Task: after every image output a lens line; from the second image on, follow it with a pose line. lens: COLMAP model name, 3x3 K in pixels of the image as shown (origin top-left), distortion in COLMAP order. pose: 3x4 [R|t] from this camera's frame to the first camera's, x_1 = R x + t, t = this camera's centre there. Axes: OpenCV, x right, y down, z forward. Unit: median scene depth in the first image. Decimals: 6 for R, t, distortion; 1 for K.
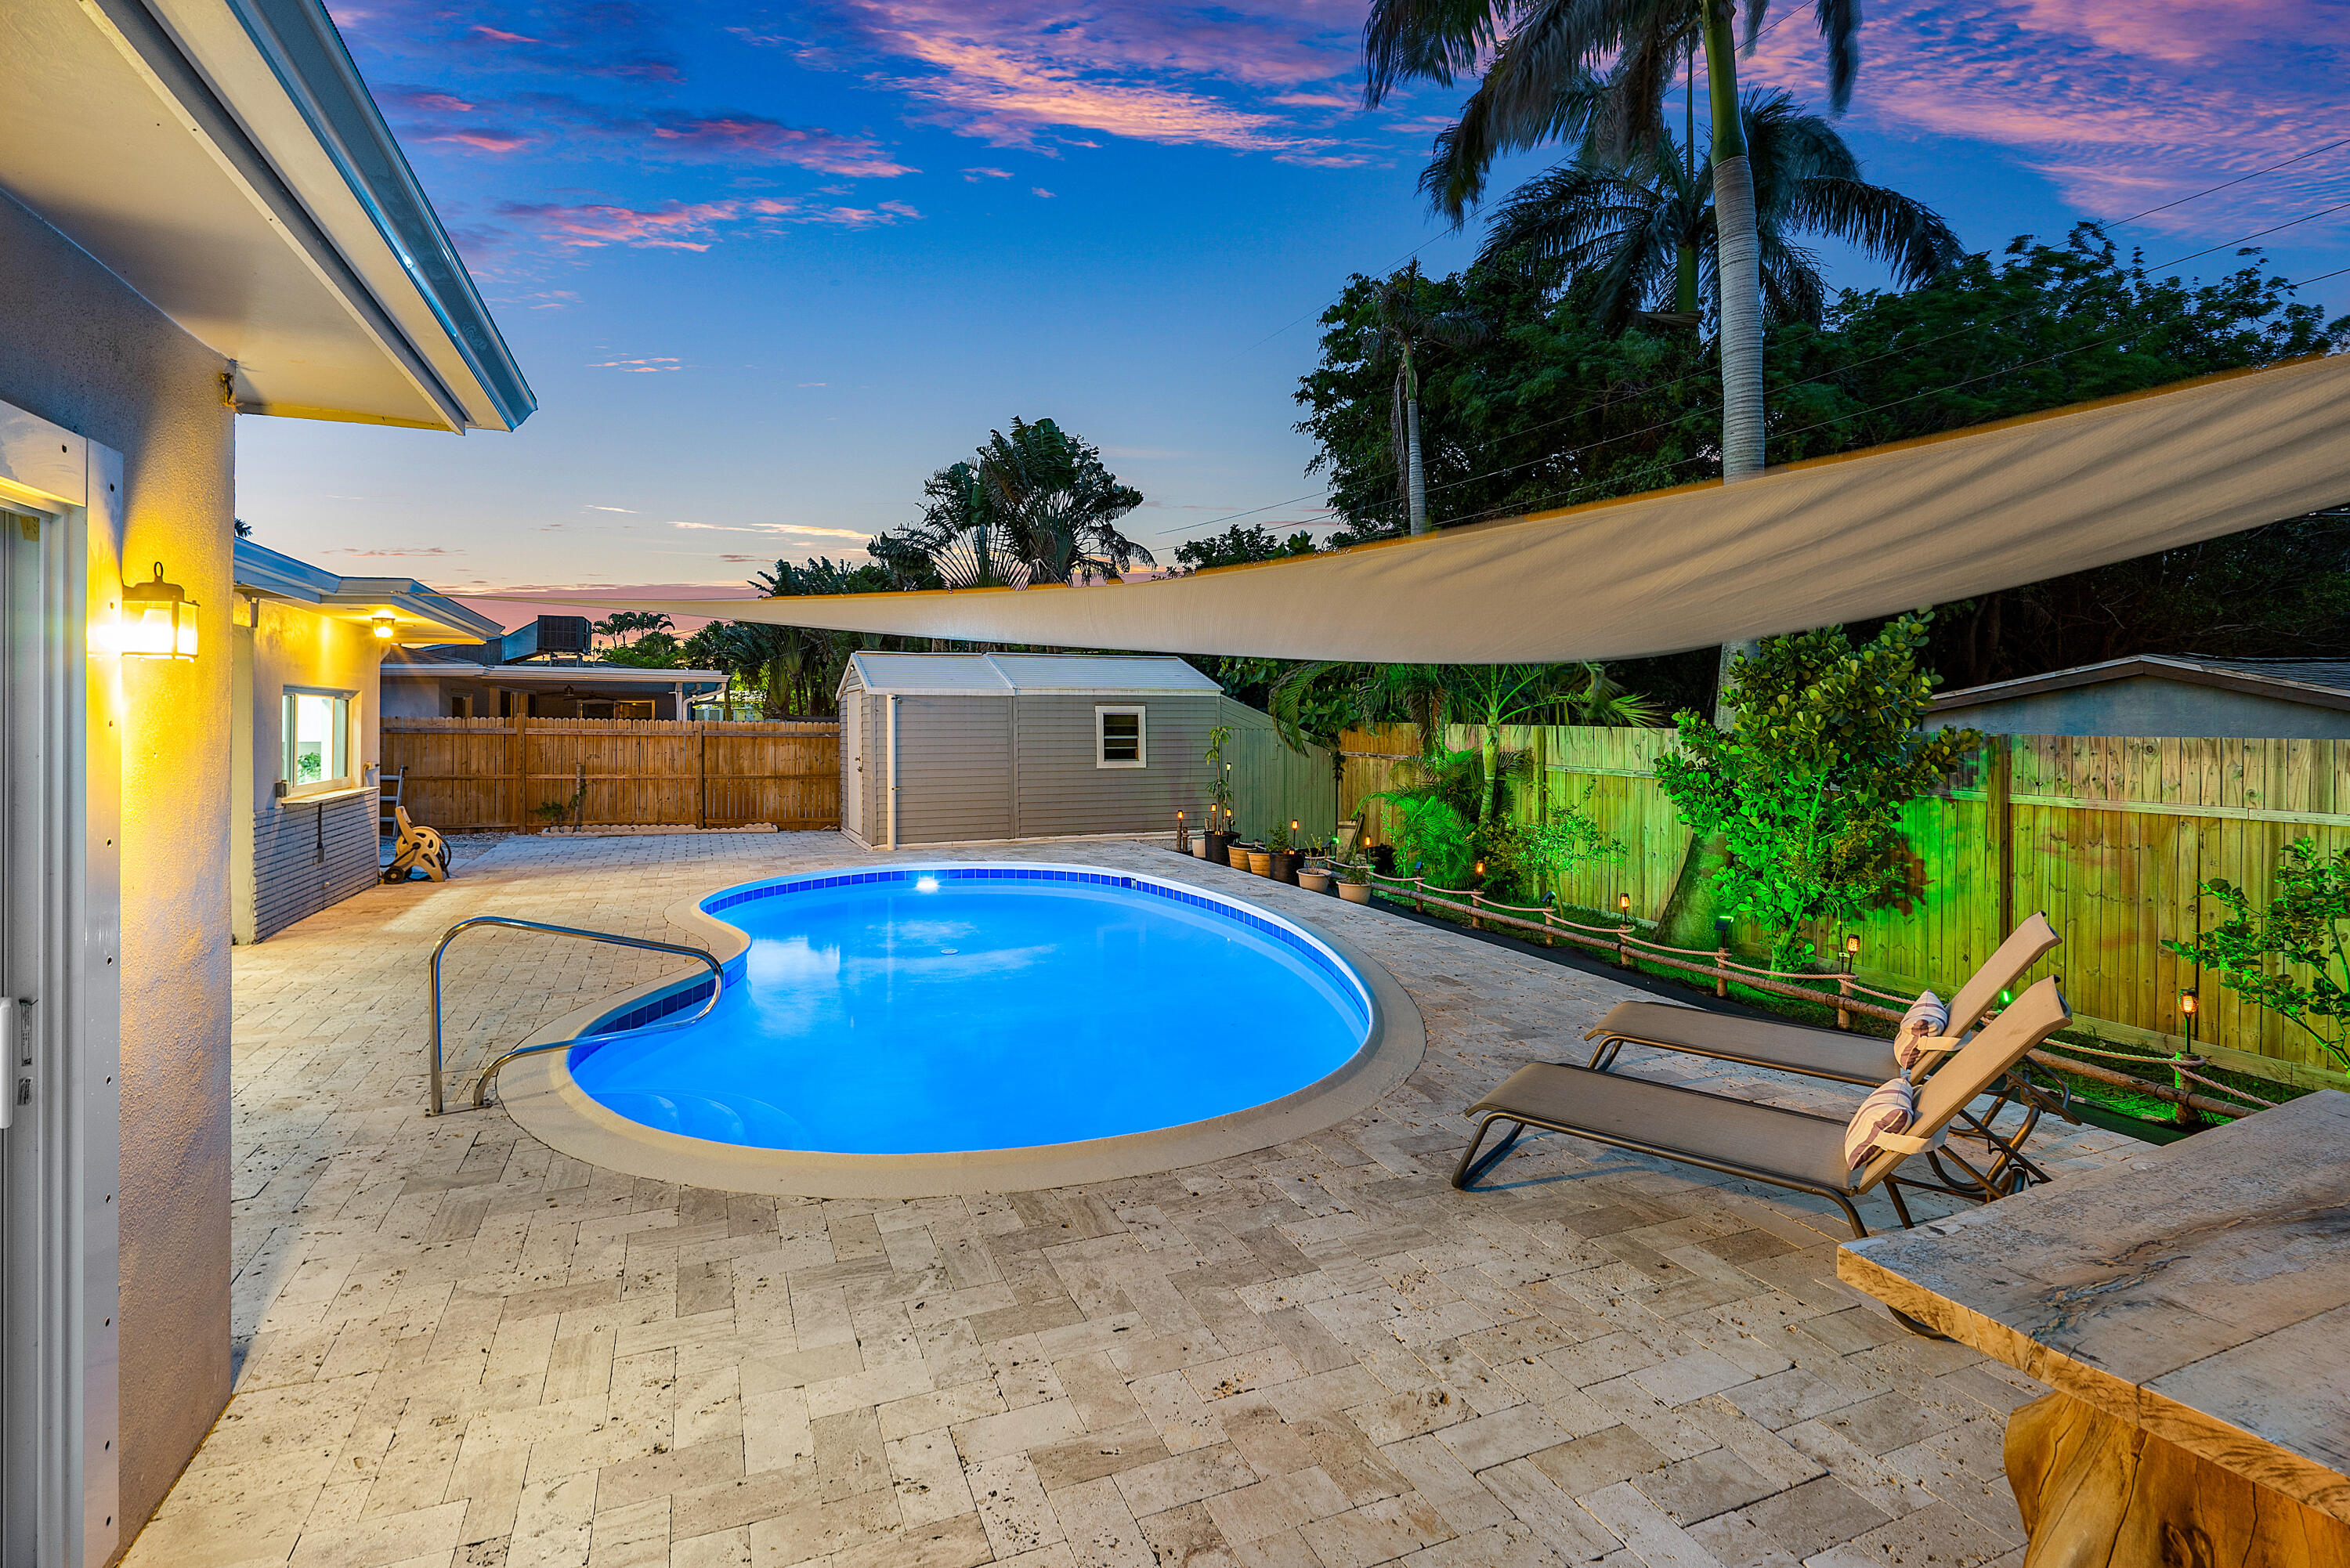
lens RADIAL K [[1095.7, 0, 1174.9], [0, 1095.7, 713.7], [0, 0, 1]] dist [0.000020, -0.000021]
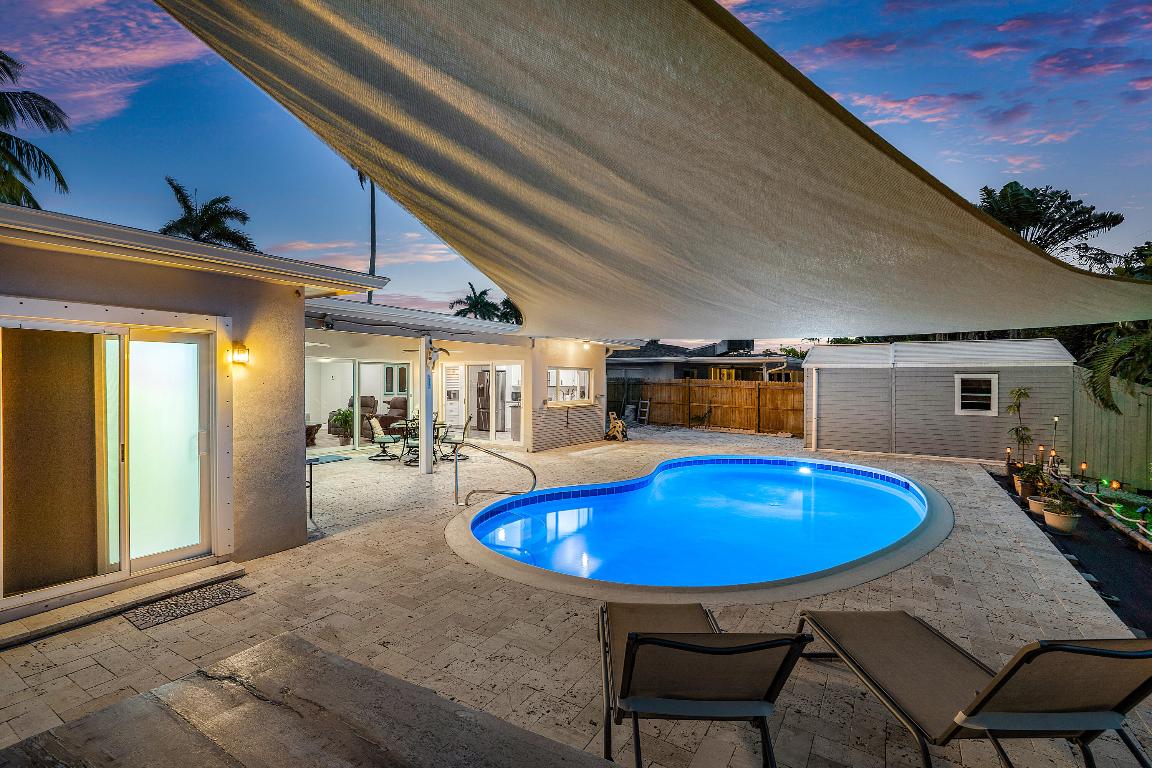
lens RADIAL K [[563.0, 0, 601.9], [0, 563.0, 391.6], [0, 0, 1]] dist [-0.000654, -0.000010]
pose [[0.571671, 0.023563, -0.820145, 0.298821], [-0.004987, 0.999669, 0.025245, 0.000445], [0.820468, -0.010341, 0.571599, 0.146313]]
